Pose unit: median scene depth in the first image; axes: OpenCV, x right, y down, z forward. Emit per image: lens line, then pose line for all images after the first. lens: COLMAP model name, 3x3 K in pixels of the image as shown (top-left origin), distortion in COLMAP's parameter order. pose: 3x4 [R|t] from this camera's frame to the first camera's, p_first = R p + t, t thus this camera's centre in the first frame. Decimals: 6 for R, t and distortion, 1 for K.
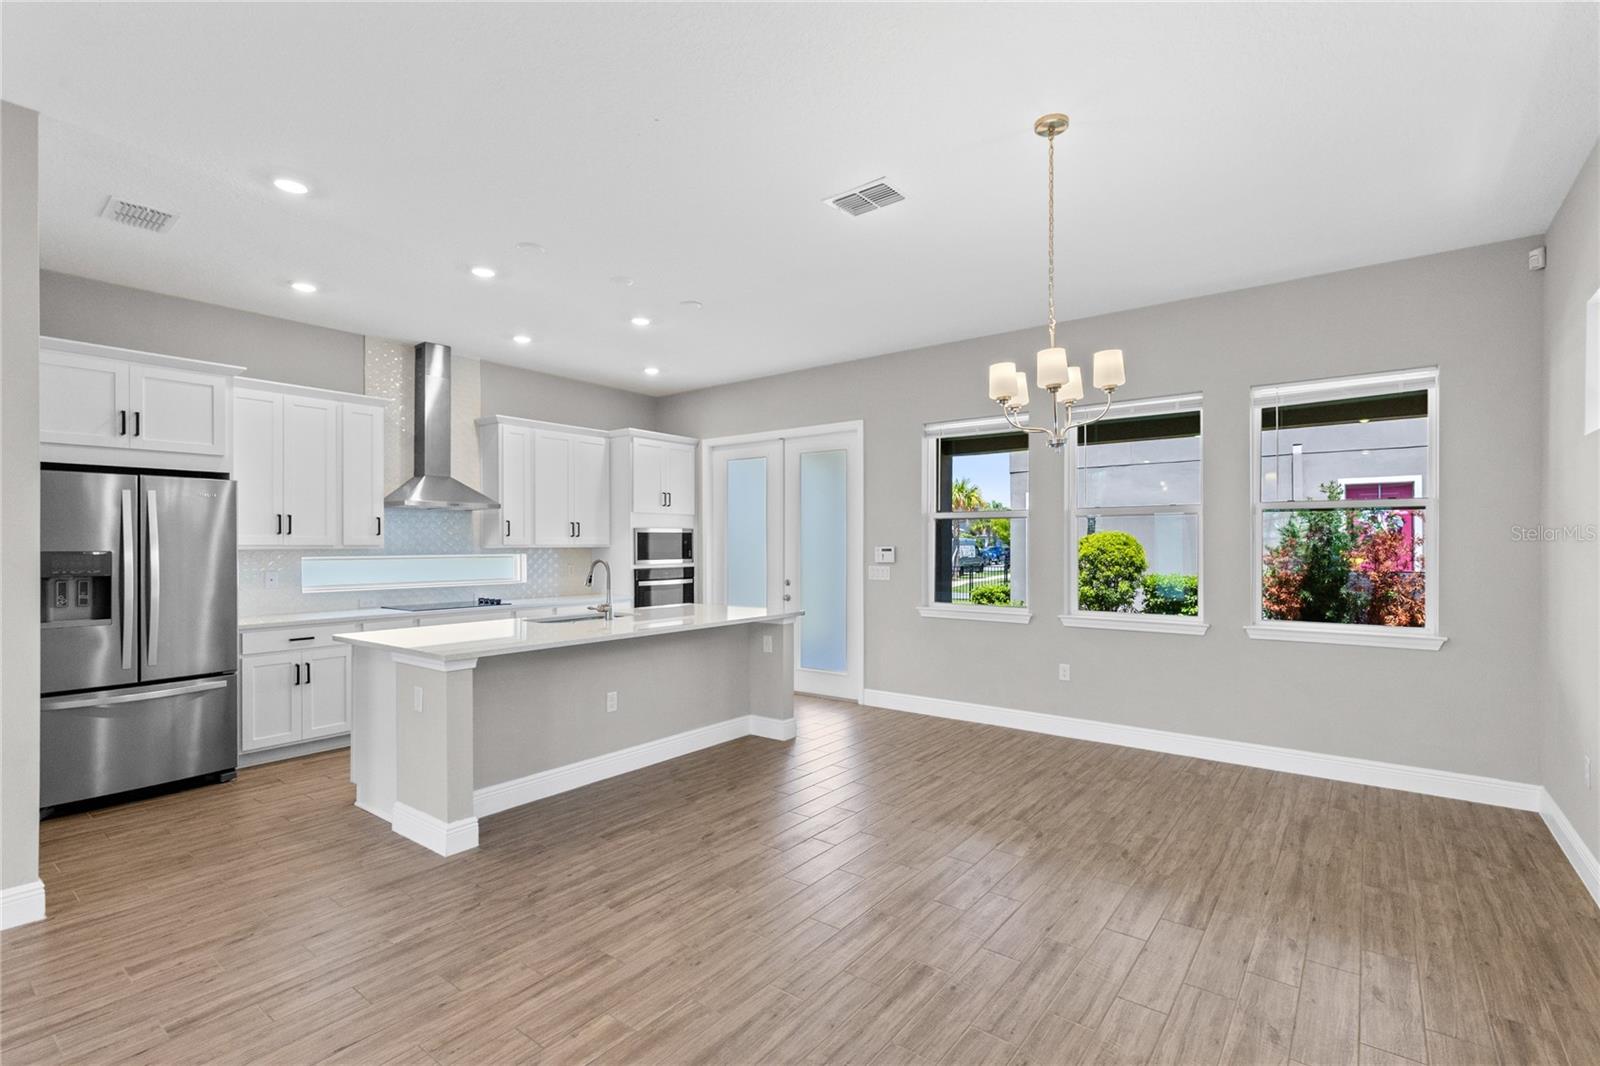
lens RADIAL K [[733.1, 0, 804.5], [0, 733.1, 543.3], [0, 0, 1]] dist [0.003718, 0.000182]
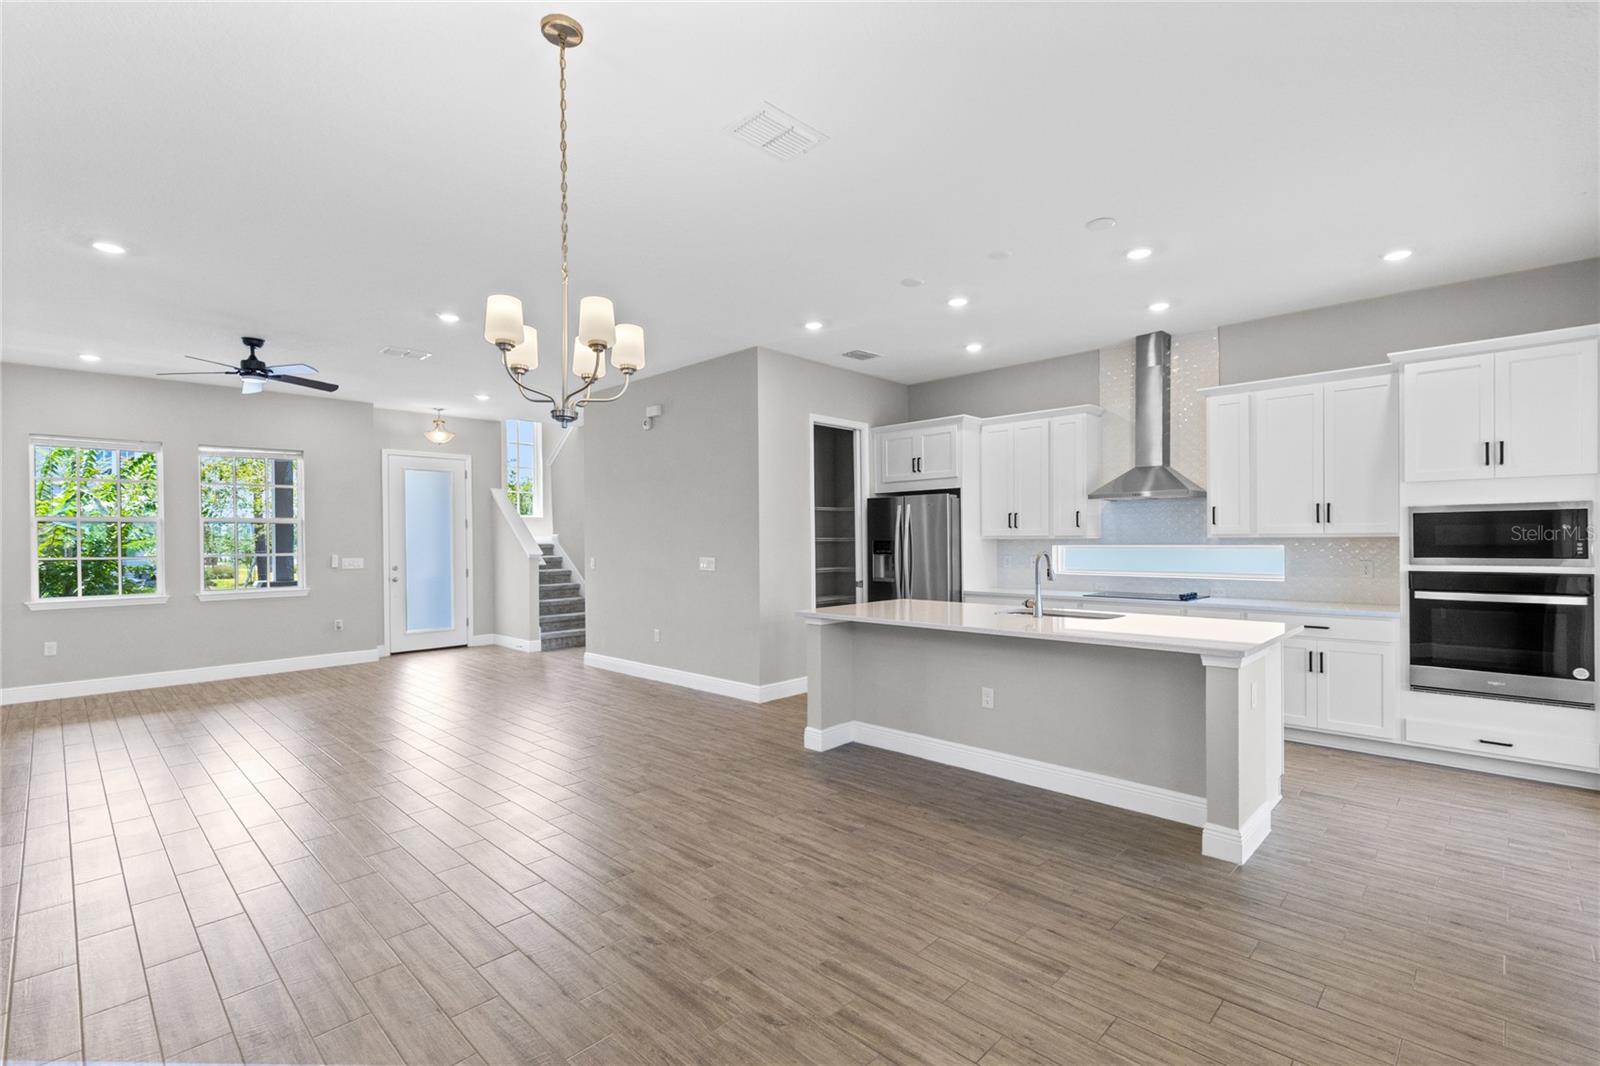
lens RADIAL K [[721.8, 0, 806.3], [0, 721.8, 542.0], [0, 0, 1]] dist [0.003687, -0.000088]
pose [[-0.110194, 0.007561, -0.993881, 0.646626], [0.010407, 0.999925, 0.006453, 0.000713], [0.993856, -0.009633, -0.110264, 0.785388]]
